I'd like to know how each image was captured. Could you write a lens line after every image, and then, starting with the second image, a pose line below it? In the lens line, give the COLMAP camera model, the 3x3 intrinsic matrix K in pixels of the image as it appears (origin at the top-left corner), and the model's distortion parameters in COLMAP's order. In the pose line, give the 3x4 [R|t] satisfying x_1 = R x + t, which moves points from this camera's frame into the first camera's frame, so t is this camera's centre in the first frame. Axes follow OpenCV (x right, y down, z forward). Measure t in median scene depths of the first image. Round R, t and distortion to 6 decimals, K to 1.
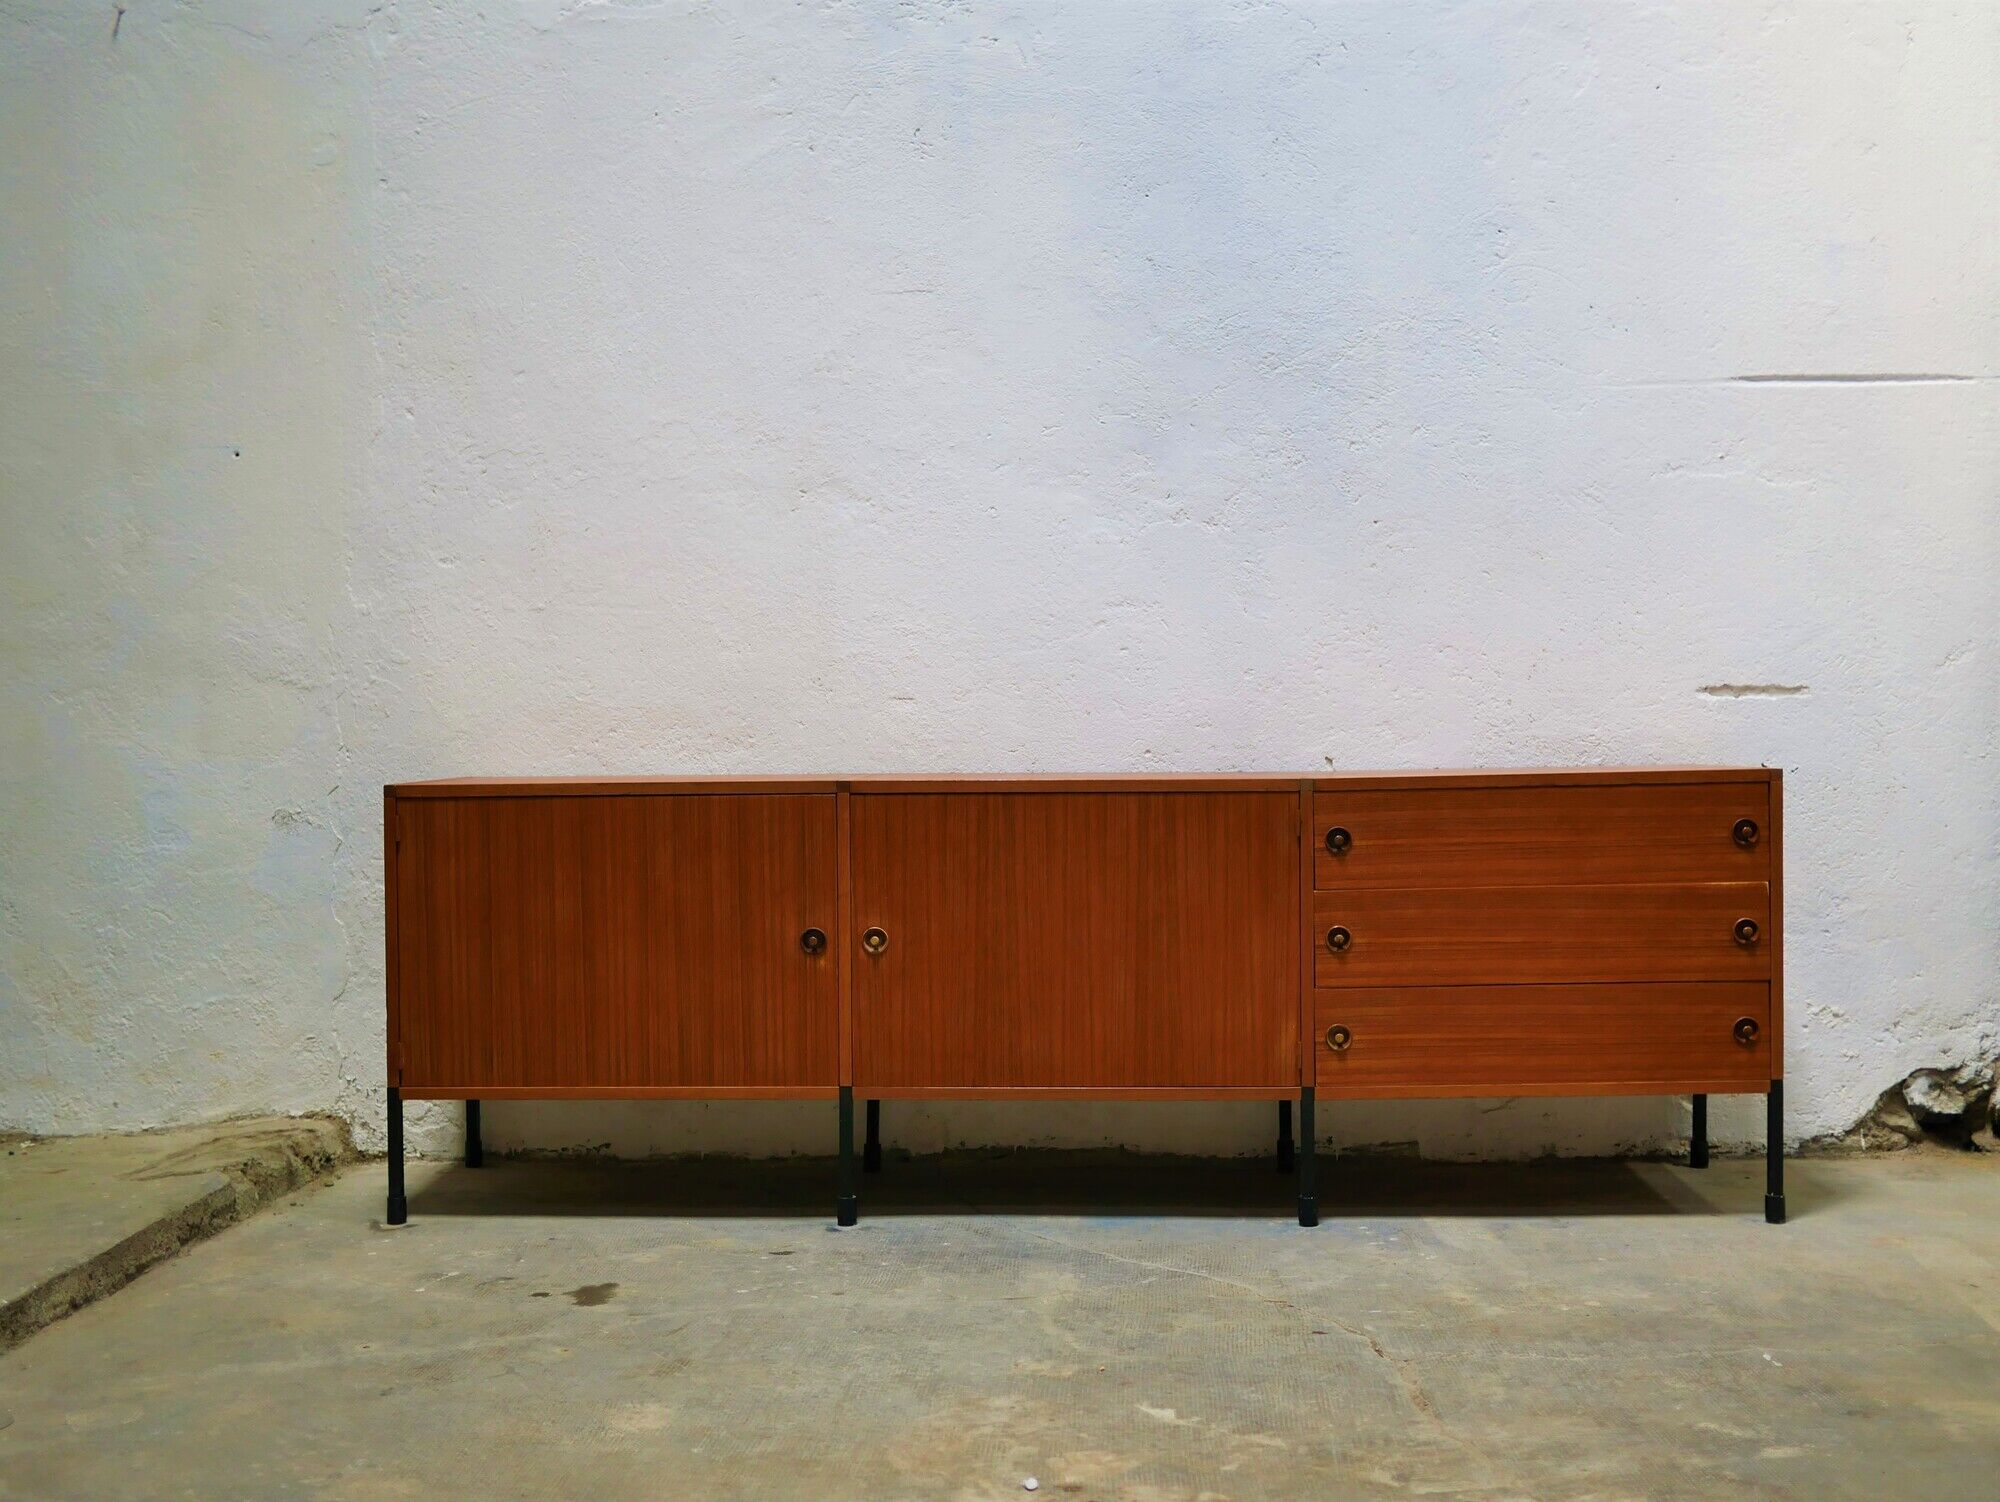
lens RADIAL K [[2251.7, 0, 994.3], [0, 2251.7, 748.8], [0, 0, 1]] dist [-0.014447, 0.000000]
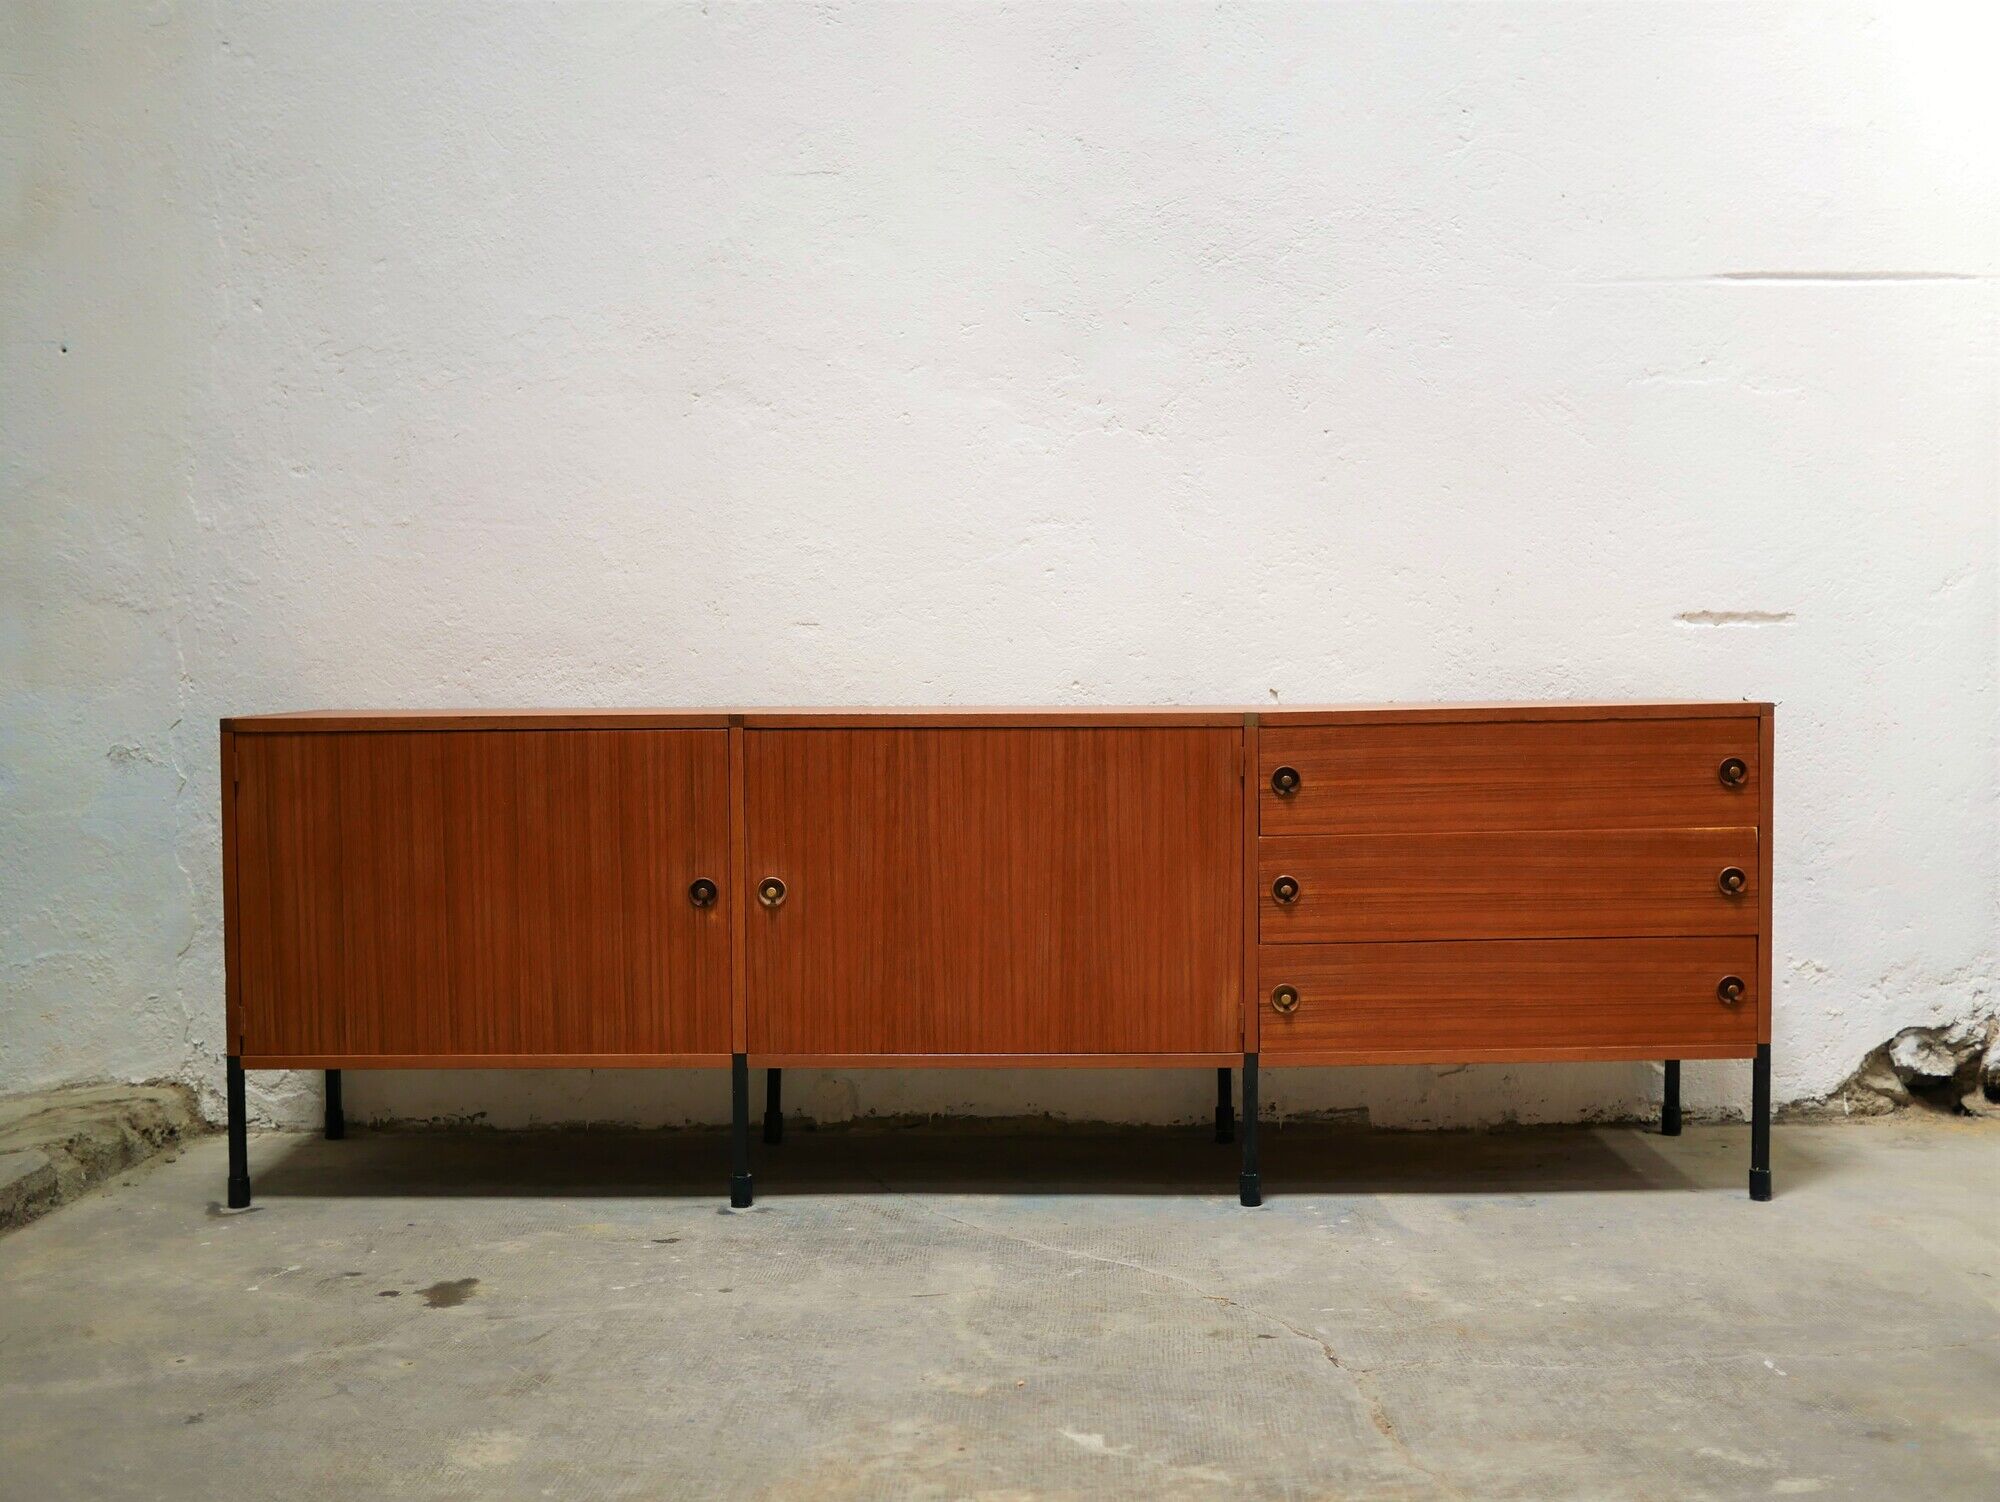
lens RADIAL K [[2251.7, 0, 995.1], [0, 2251.7, 747.9], [0, 0, 1]] dist [-0.014447, 0.000000]
pose [[0.999523, 0.000933, 0.030856, 0.008180], [-0.001806, 0.999598, 0.028301, 0.002035], [-0.030817, -0.028343, 0.999123, 0.099891]]
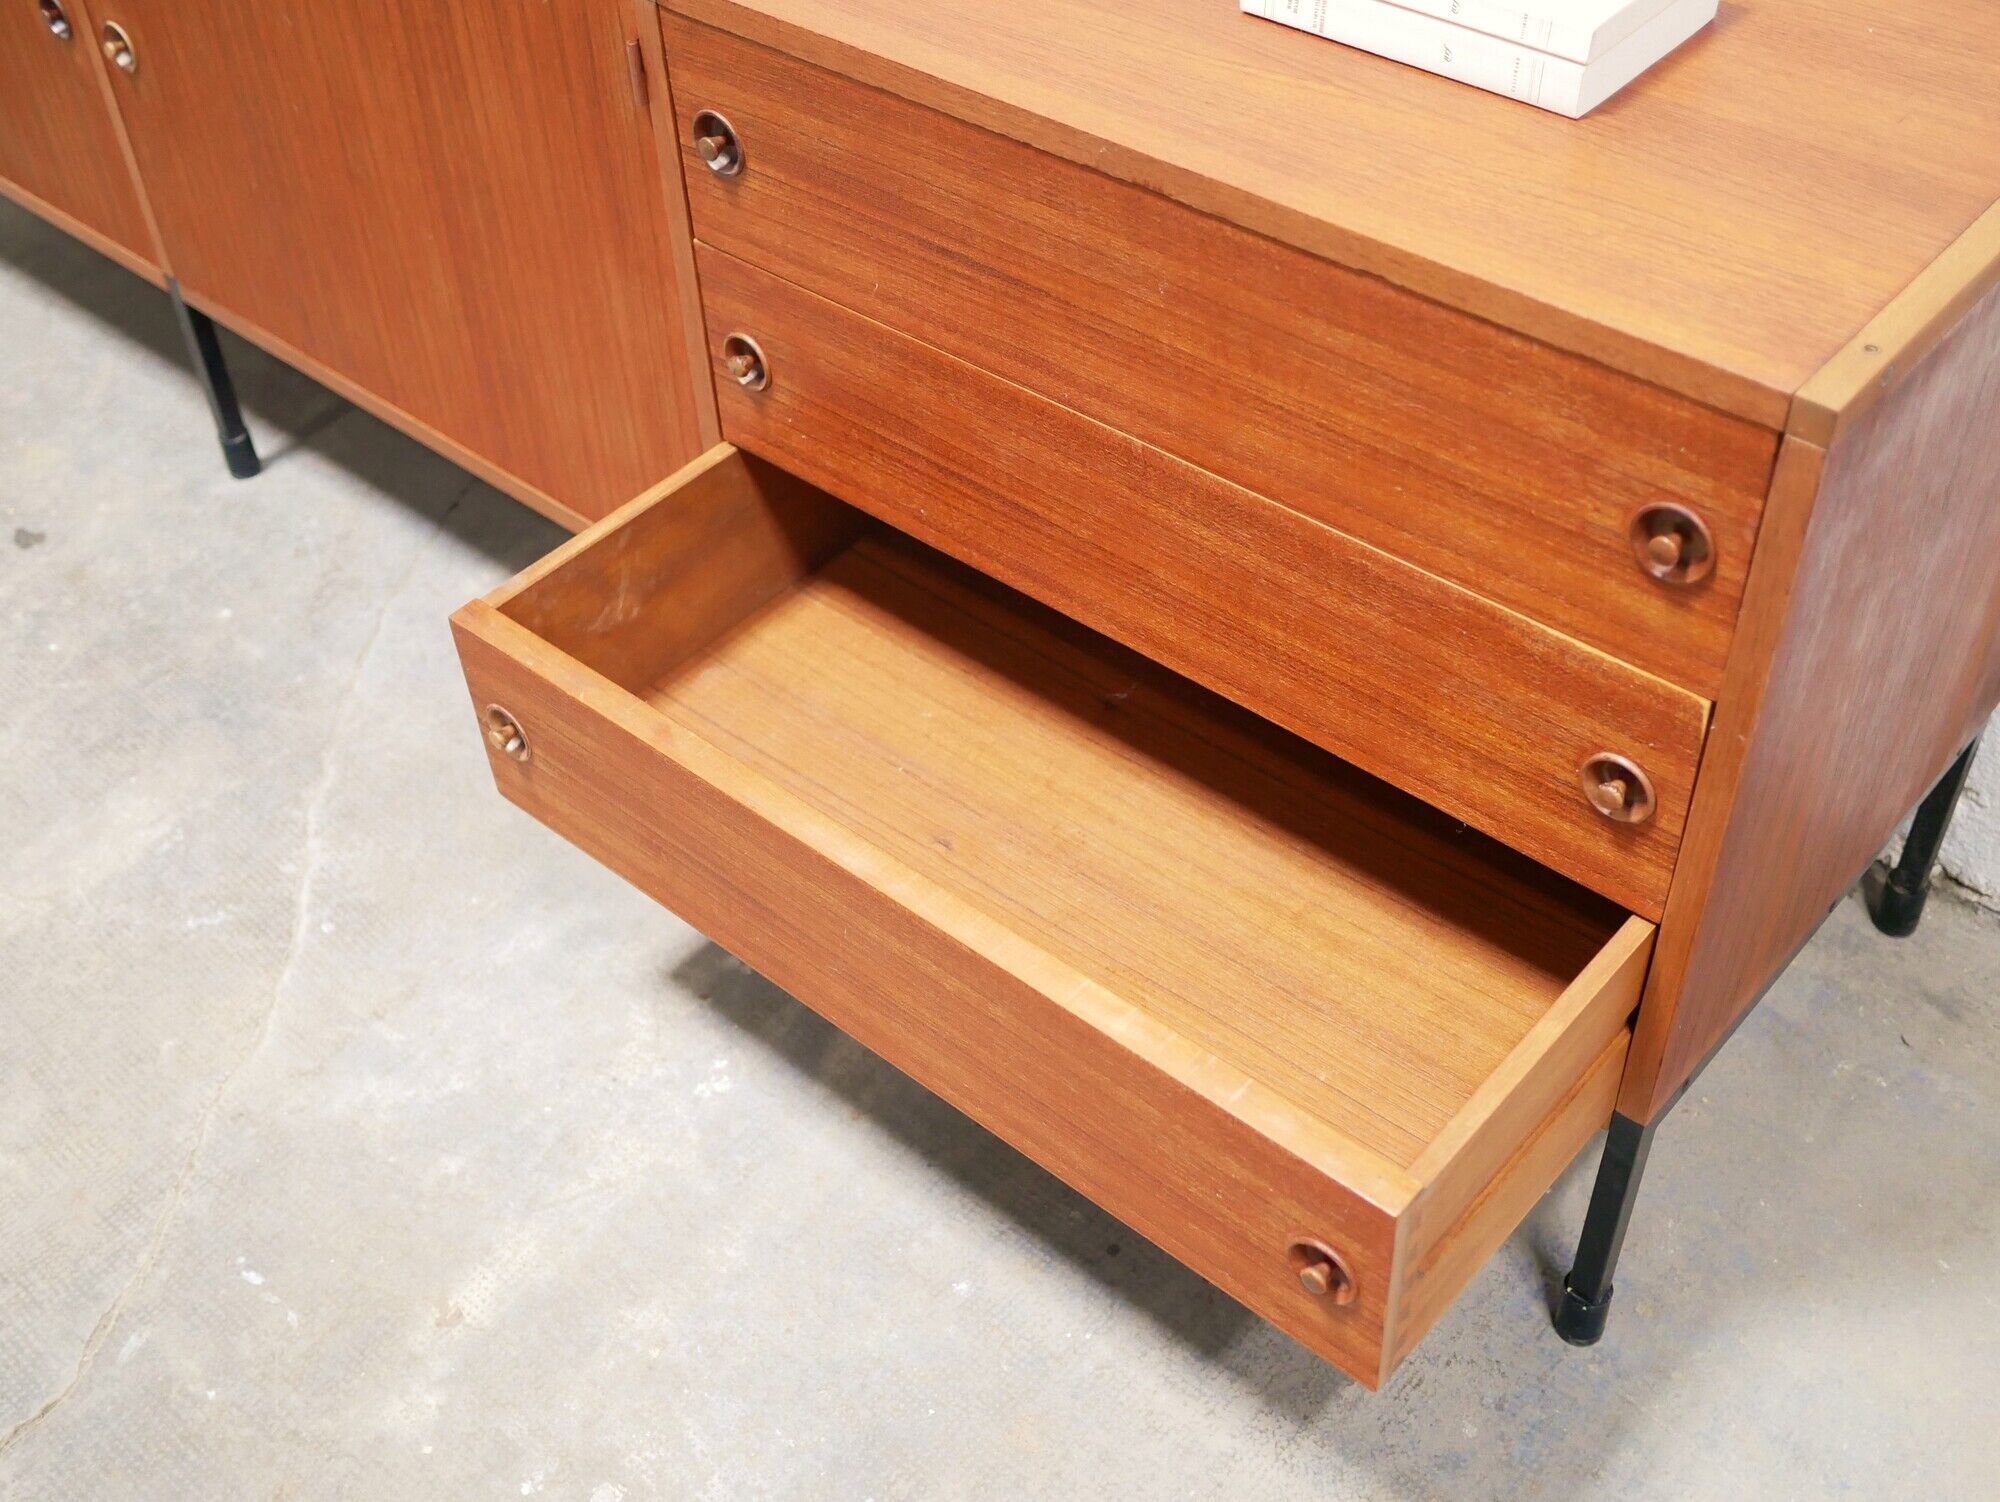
lens RADIAL K [[2251.7, 0, 989.8], [0, 2251.7, 754.8], [0, 0, 1]] dist [-0.014447, 0.000000]
pose [[0.779312, 0.417089, -0.467664, 0.402503], [0.023854, 0.726021, 0.687258, -0.142343], [0.626182, -0.546744, 0.555848, 0.747038]]
